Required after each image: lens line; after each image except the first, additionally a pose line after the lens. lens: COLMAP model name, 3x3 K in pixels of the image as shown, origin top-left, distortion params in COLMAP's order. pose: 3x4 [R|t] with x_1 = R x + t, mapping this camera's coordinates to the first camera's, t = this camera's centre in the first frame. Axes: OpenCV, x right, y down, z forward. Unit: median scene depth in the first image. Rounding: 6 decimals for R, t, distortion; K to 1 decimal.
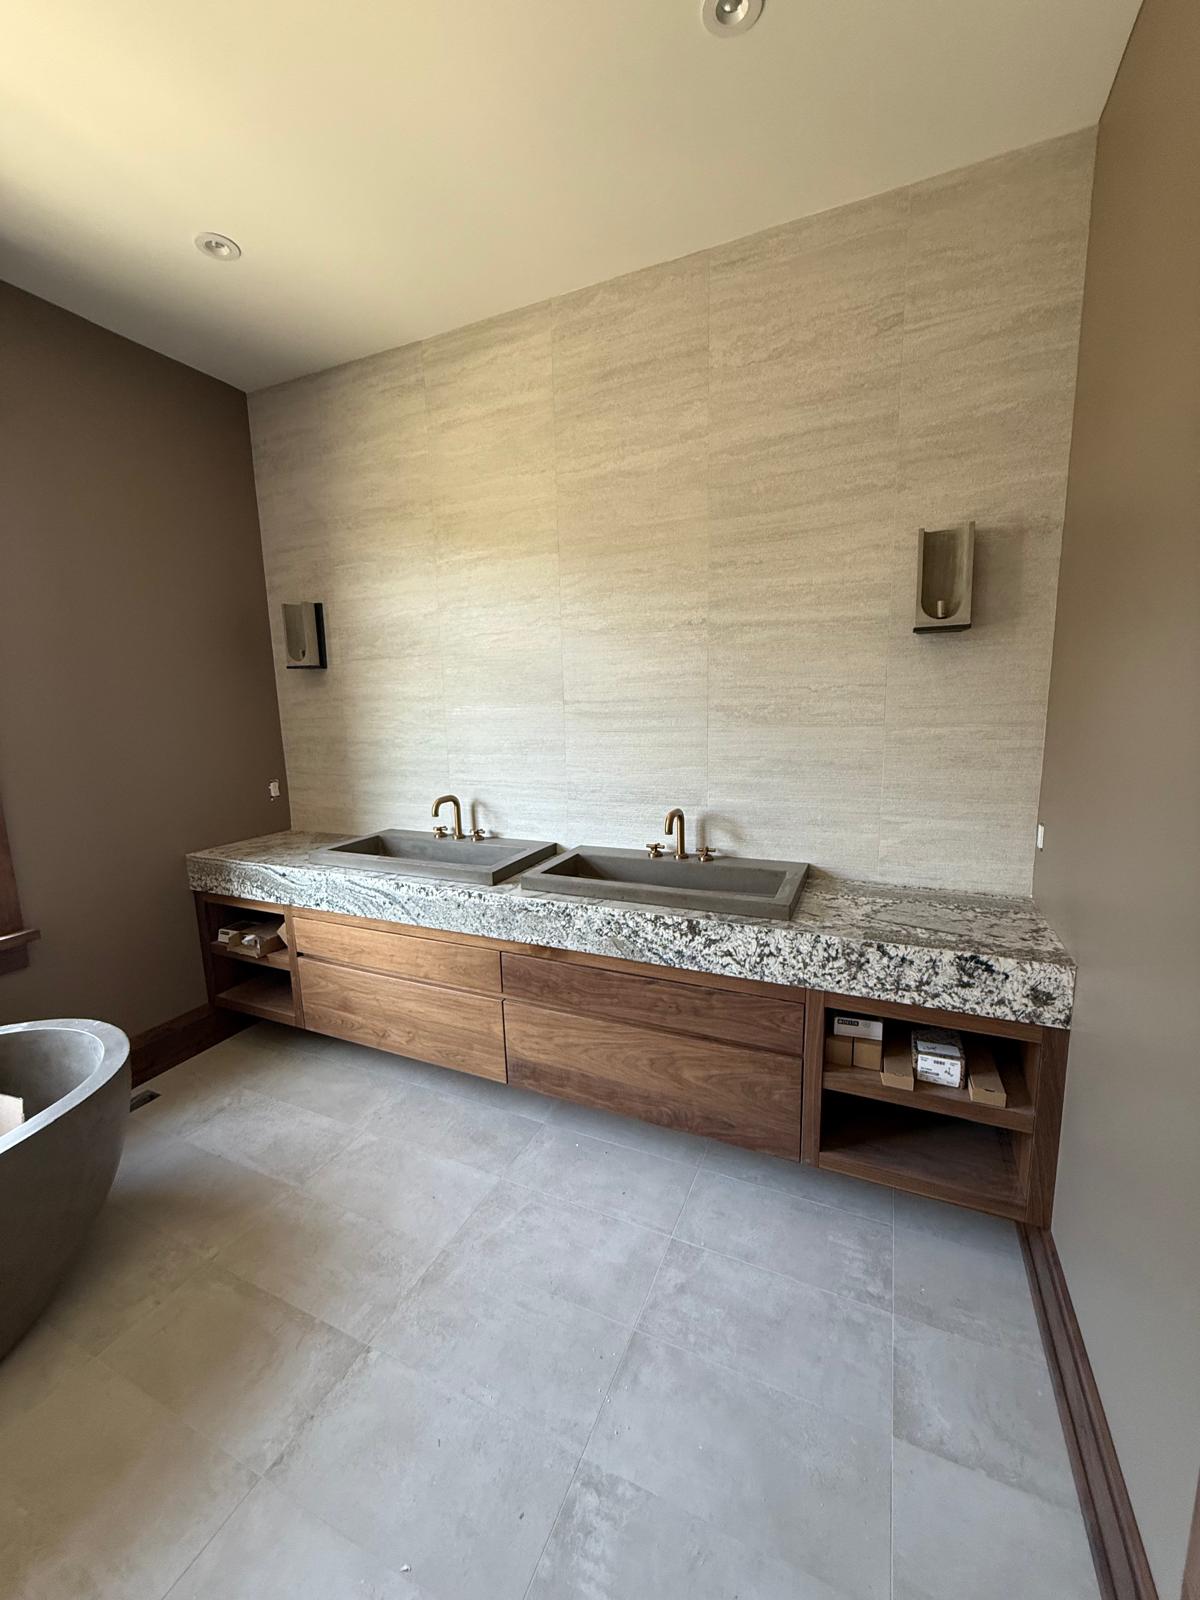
lens RADIAL K [[633.6, 0, 600.1], [0, 633.6, 796.2], [0, 0, 1]] dist [-0.001542, -0.000268]
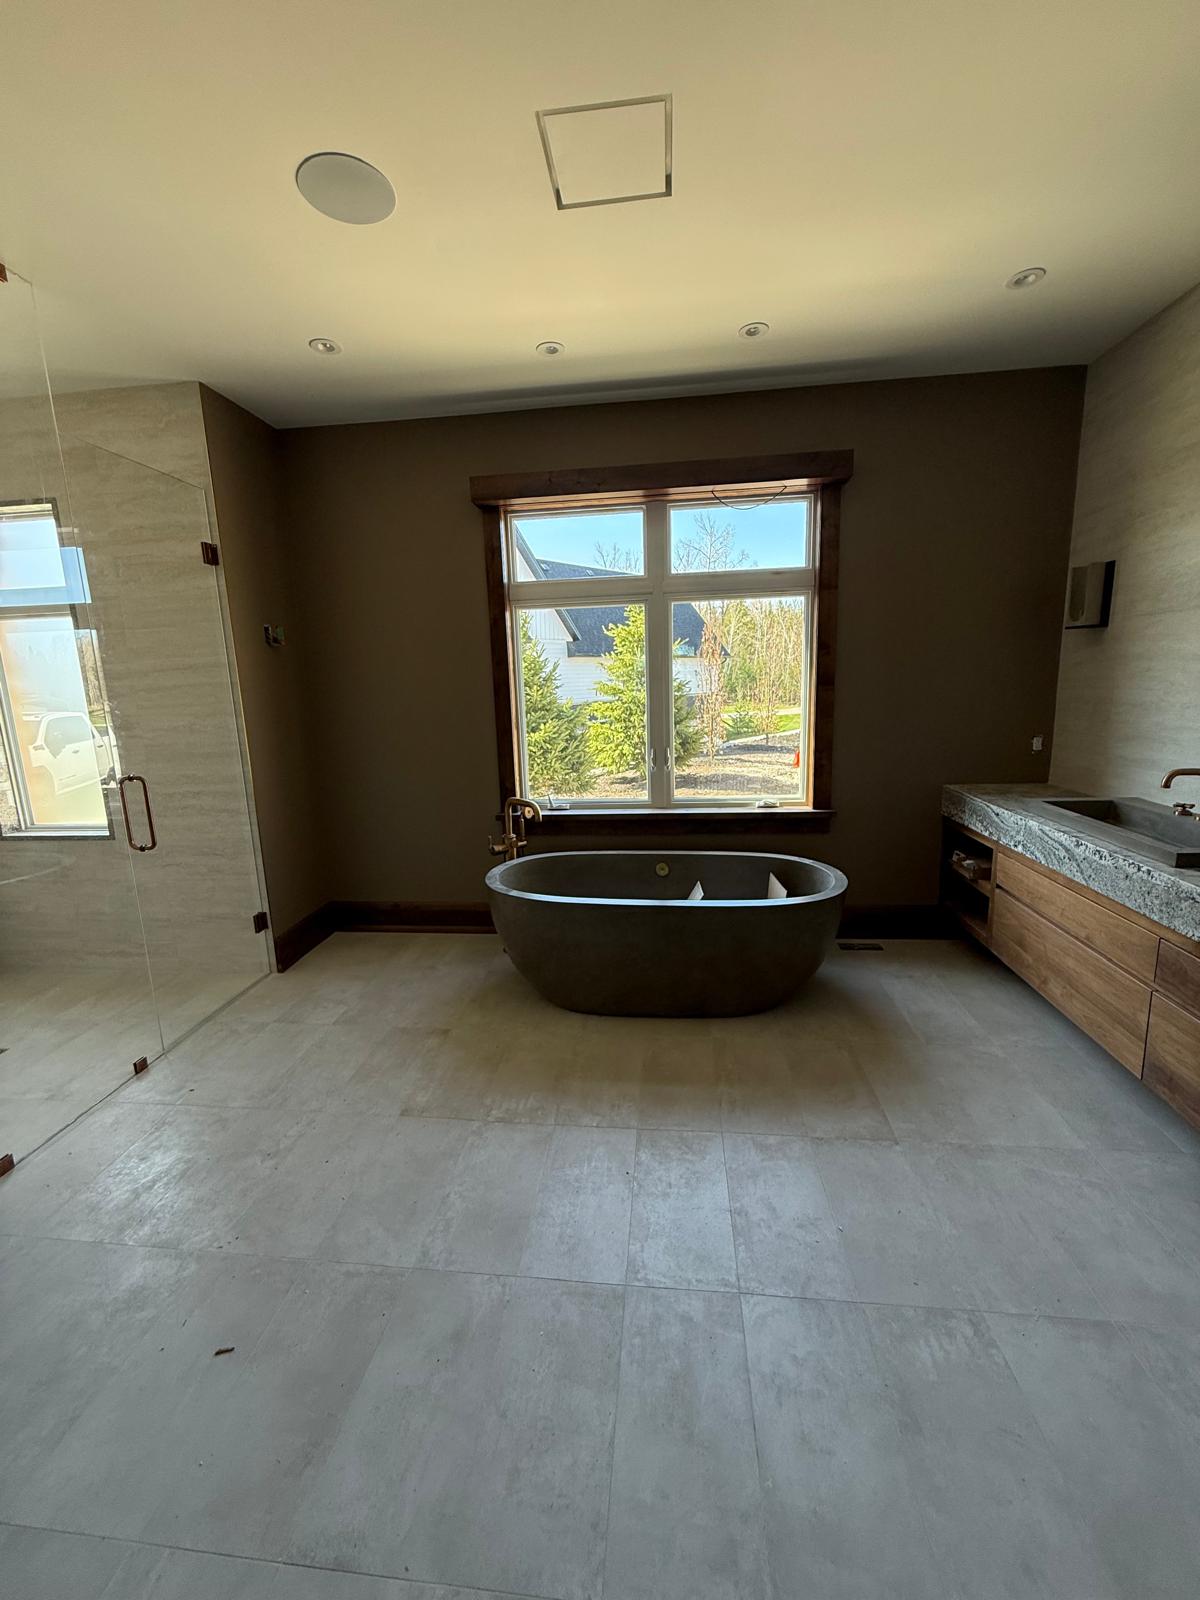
lens RADIAL K [[633.6, 0, 600.1], [0, 633.6, 796.2], [0, 0, 1]] dist [-0.001542, -0.000268]
pose [[0.310391, 0.184629, -0.932507, 0.372633], [-0.122685, 0.980534, 0.153301, 0.003717], [0.942659, 0.066822, 0.327000, -0.068882]]
